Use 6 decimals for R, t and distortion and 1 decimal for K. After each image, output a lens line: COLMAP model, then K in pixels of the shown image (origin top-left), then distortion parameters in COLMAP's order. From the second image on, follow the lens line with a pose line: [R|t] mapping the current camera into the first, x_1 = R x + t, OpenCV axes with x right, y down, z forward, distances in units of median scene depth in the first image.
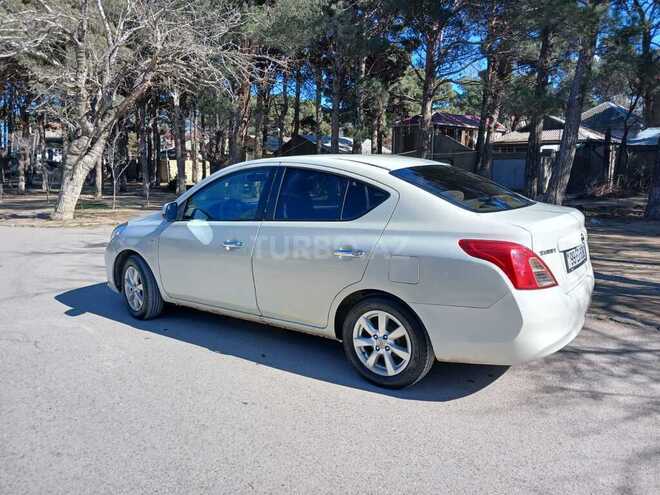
lens RADIAL K [[513.7, 0, 322.4], [0, 513.7, 248.4], [0, 0, 1]] dist [0.058402, -0.073089]
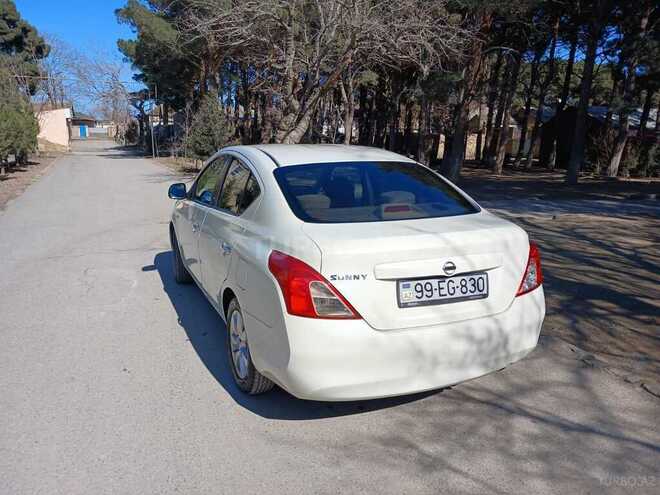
lens RADIAL K [[515.1, 0, 322.1], [0, 515.1, 261.4], [0, 0, 1]] dist [0.005741, -0.001863]
pose [[0.866636, 0.137566, -0.479601, 0.636109], [-0.100861, 0.989697, 0.101625, -0.078512], [0.488640, -0.039699, 0.871582, 0.217450]]
